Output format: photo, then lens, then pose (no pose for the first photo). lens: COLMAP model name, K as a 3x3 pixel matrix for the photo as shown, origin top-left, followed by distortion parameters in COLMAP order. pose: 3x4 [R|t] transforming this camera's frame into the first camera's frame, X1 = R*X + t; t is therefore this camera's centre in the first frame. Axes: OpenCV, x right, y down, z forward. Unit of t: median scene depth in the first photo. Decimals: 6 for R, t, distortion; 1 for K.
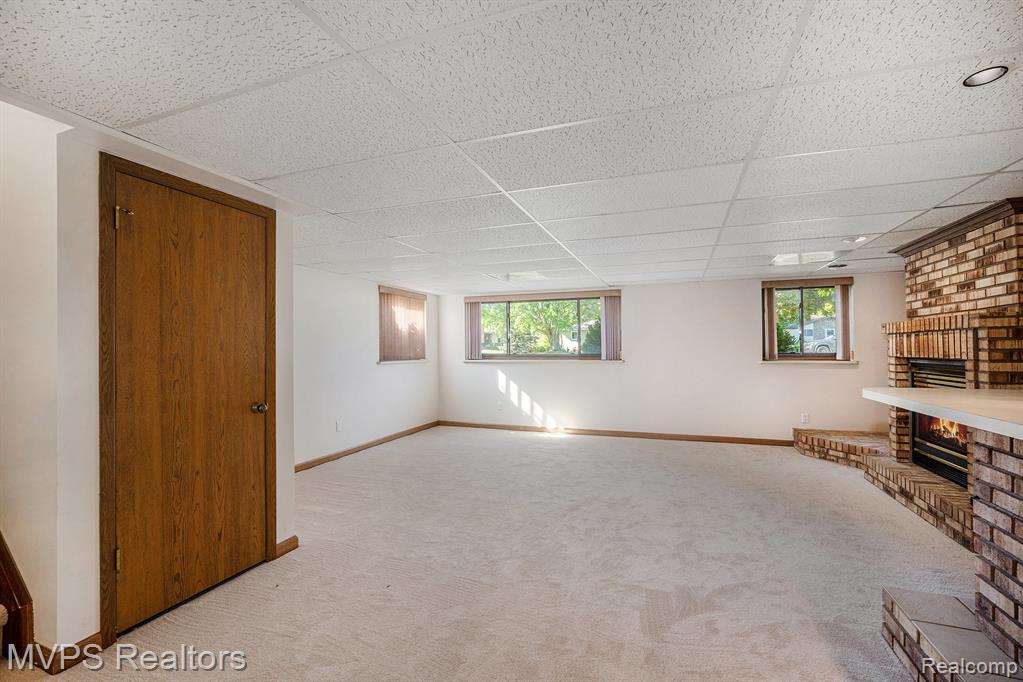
lens RADIAL K [[436.8, 0, 513.9], [0, 436.8, 337.2], [0, 0, 1]] dist [-0.001849, -0.000149]
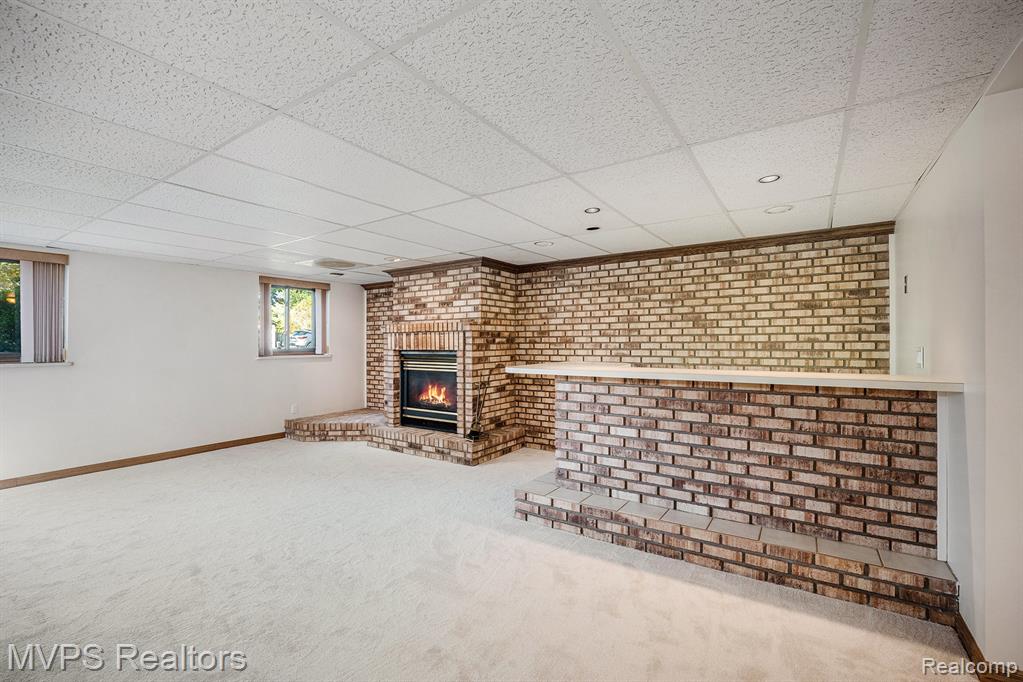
lens RADIAL K [[453.5, 0, 505.6], [0, 453.5, 335.3], [0, 0, 1]] dist [-0.014150, -0.000424]
pose [[0.256595, 0.019343, 0.966326, -0.480743], [-0.021895, 0.999659, -0.014197, 0.014911], [-0.966271, -0.017514, 0.256931, 0.365636]]
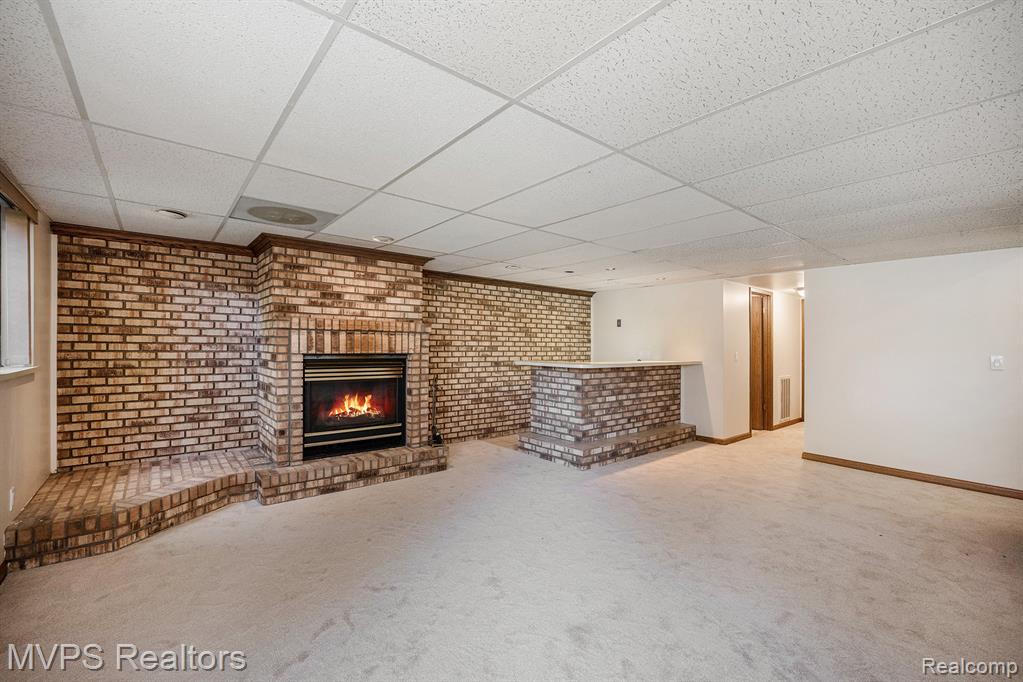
lens RADIAL K [[453.5, 0, 505.6], [0, 453.5, 335.3], [0, 0, 1]] dist [-0.014150, -0.000424]
pose [[-0.867323, 0.006608, 0.497701, 0.003088], [-0.019348, 0.998709, -0.046977, 0.051414], [-0.497369, -0.050374, -0.866075, 1.973644]]
